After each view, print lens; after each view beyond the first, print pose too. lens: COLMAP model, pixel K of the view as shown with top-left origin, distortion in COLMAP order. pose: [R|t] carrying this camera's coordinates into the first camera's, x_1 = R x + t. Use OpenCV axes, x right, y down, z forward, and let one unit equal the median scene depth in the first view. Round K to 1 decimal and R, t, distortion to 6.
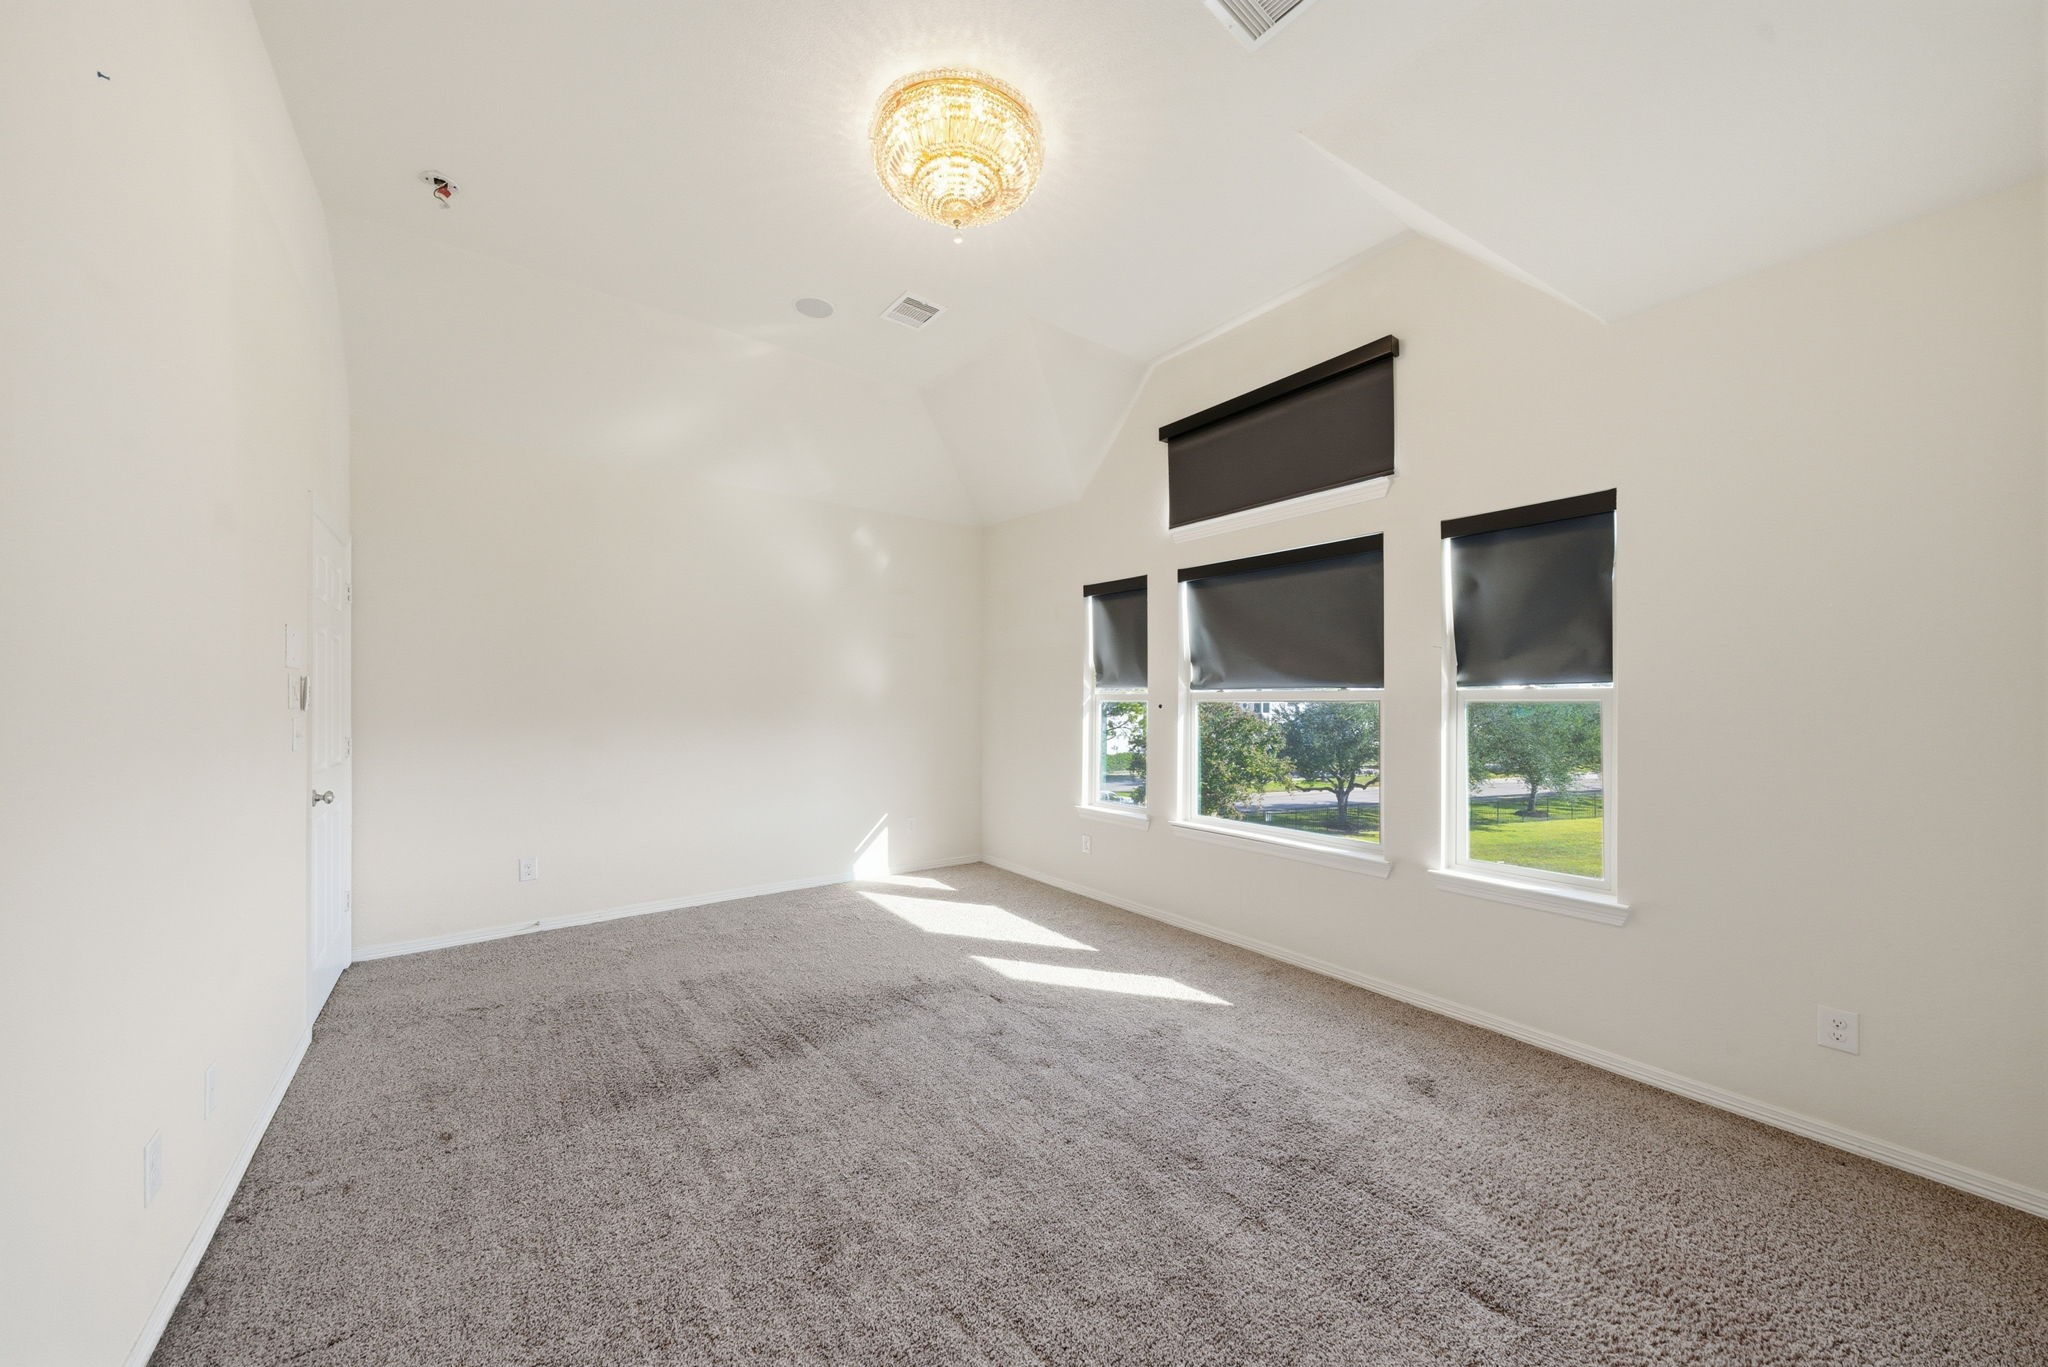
lens RADIAL K [[714.8, 0, 1017.6], [0, 714.8, 694.0], [0, 0, 1]] dist [-0.001343, -0.000078]
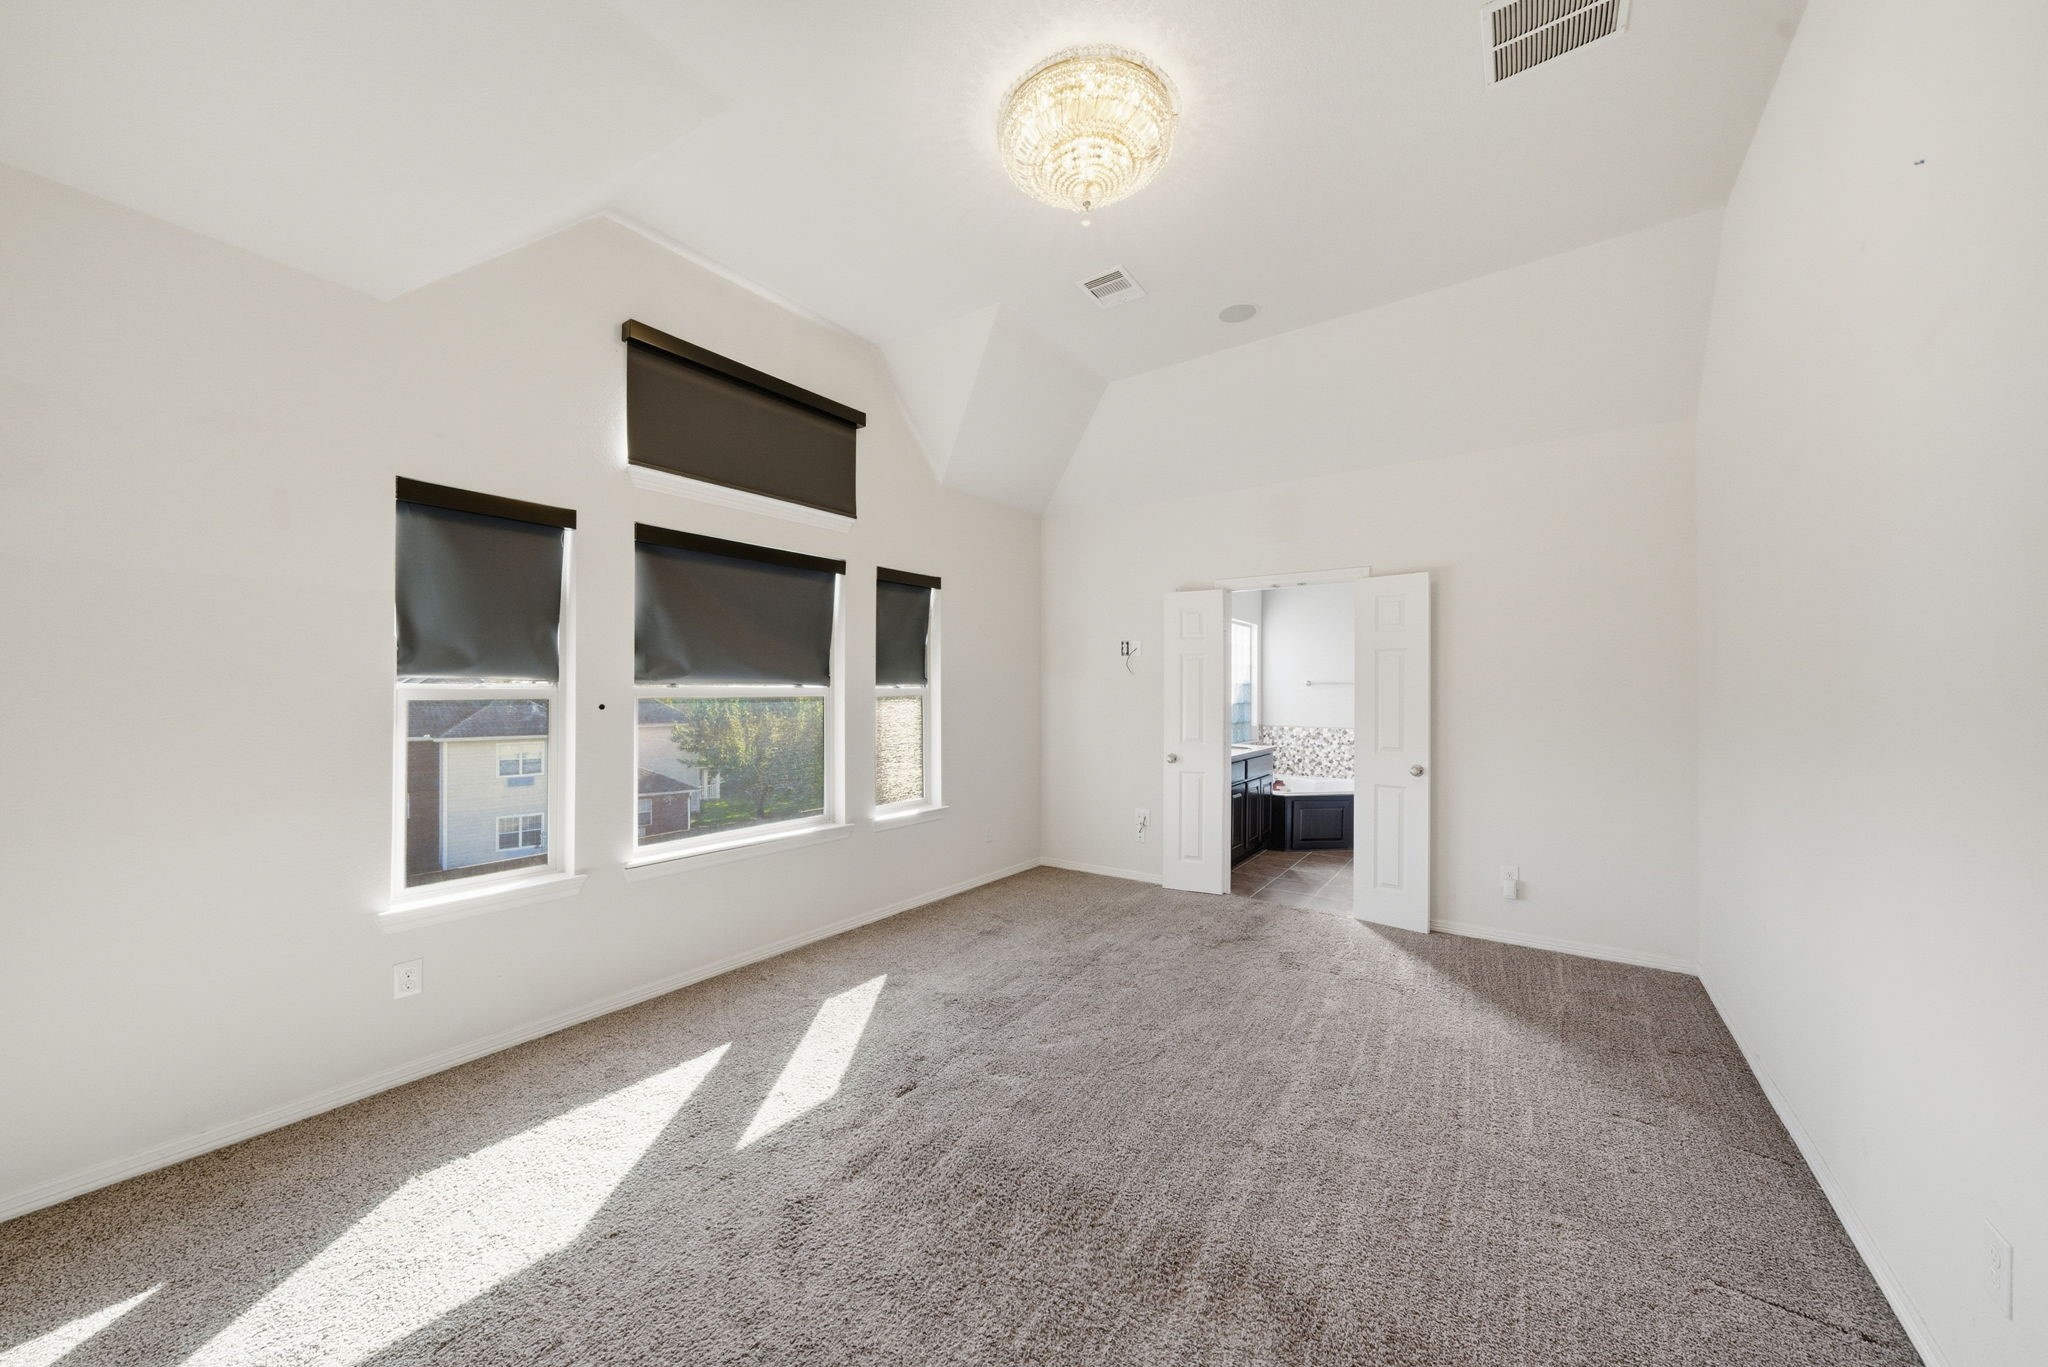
lens RADIAL K [[754.1, 0, 989.1], [0, 754.1, 699.5], [0, 0, 1]] dist [-0.001142, 0.000000]
pose [[-0.277010, -0.010707, 0.960807, -0.690425], [0.007426, 0.999884, 0.013283, 0.000132], [-0.960838, 0.010815, -0.276899, 0.950495]]
